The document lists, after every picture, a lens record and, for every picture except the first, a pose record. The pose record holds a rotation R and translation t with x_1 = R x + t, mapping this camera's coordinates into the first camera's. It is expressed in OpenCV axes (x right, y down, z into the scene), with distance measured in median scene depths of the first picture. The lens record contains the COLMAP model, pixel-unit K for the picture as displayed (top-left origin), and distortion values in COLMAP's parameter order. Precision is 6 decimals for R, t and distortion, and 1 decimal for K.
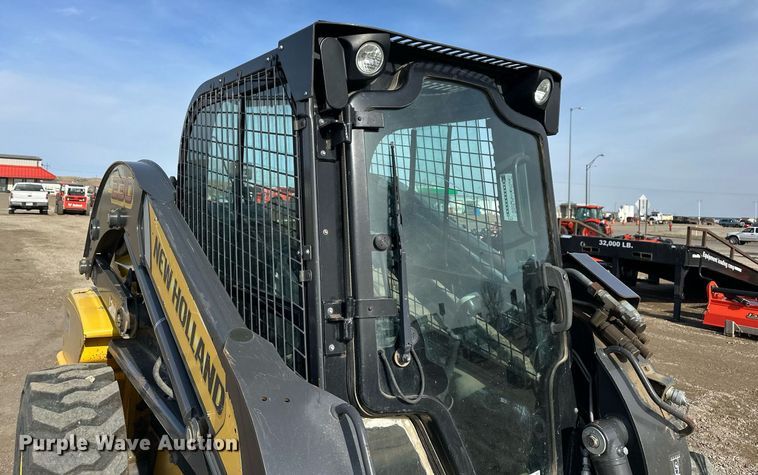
lens RADIAL K [[553.3, 0, 359.8], [0, 553.3, 177.6], [0, 0, 1]] dist [0.048206, -0.064946]
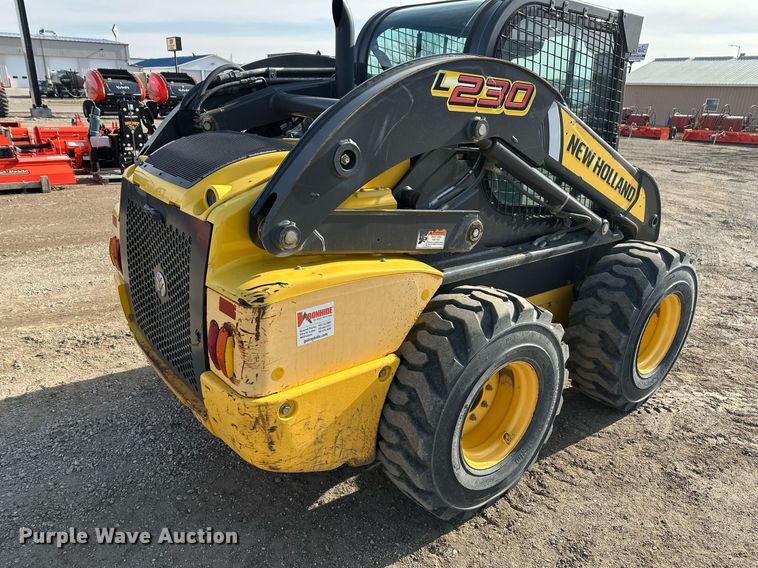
lens RADIAL K [[523.9, 0, 379.0], [0, 523.9, 284.0], [0, 0, 1]] dist [0.115798, -0.170696]
pose [[-0.089947, -0.376077, 0.922212, -1.708578], [-0.090343, 0.925229, 0.368495, 0.007851], [-0.991841, -0.050170, -0.117198, 1.657810]]
